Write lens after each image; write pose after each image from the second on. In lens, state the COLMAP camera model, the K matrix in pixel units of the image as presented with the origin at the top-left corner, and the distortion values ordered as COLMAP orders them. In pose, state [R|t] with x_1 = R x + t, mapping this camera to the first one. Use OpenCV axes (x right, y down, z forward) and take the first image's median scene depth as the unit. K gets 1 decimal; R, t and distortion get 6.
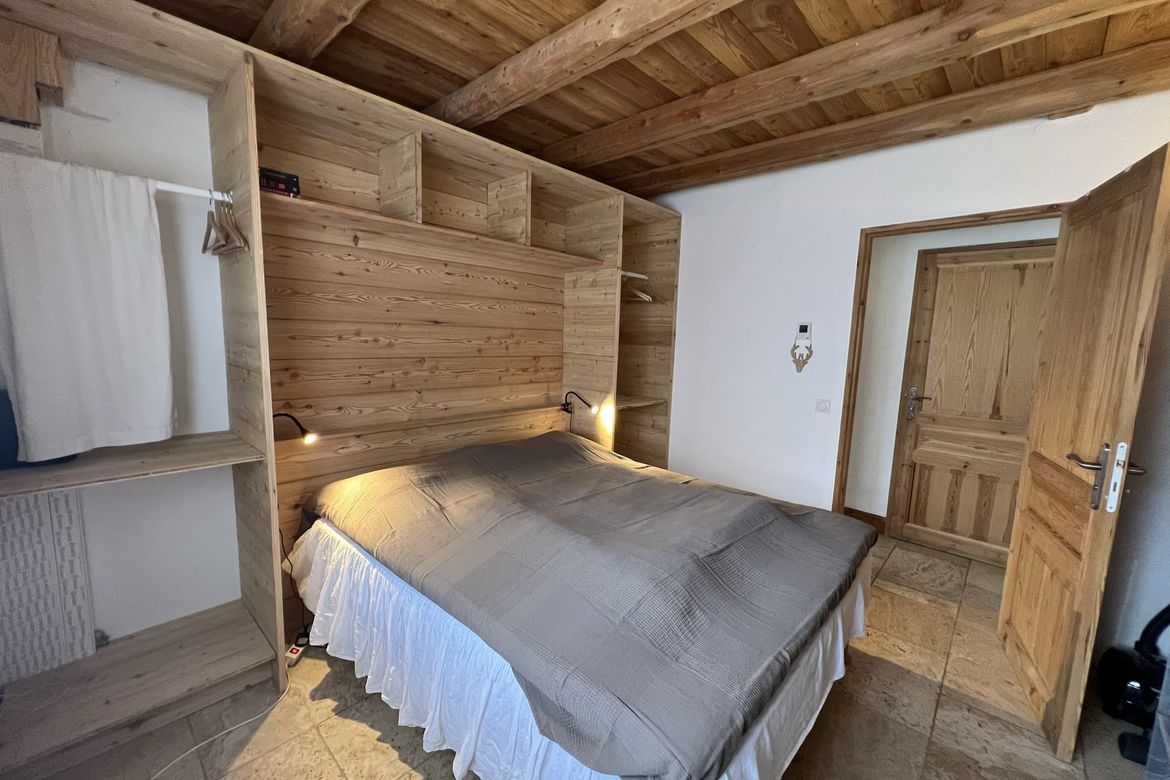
lens RADIAL K [[473.6, 0, 581.0], [0, 473.6, 392.3], [0, 0, 1]] dist [-0.000017, 0.000060]
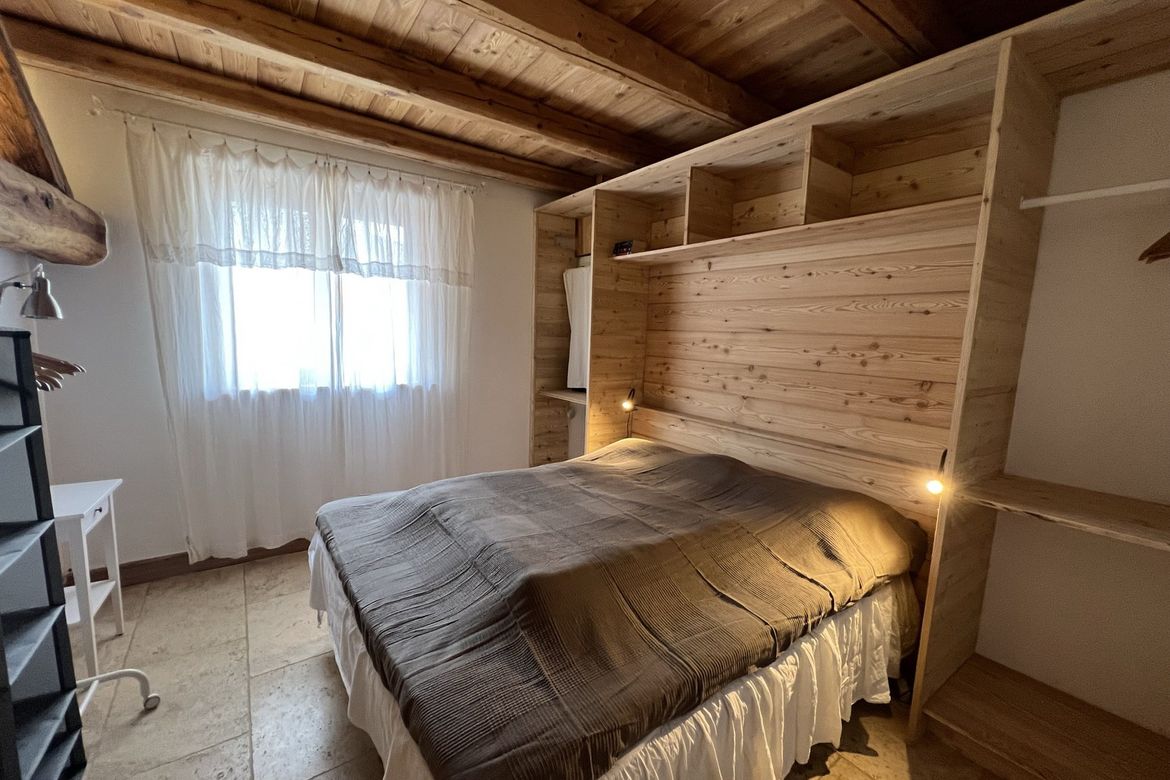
lens RADIAL K [[473.6, 0, 582.1], [0, 473.6, 392.7], [0, 0, 1]] dist [-0.000017, 0.000060]
pose [[-0.201426, 0.087824, -0.975559, 0.726559], [-0.158153, 0.979988, 0.120877, -0.080111], [0.966652, 0.178635, -0.183505, 0.840057]]
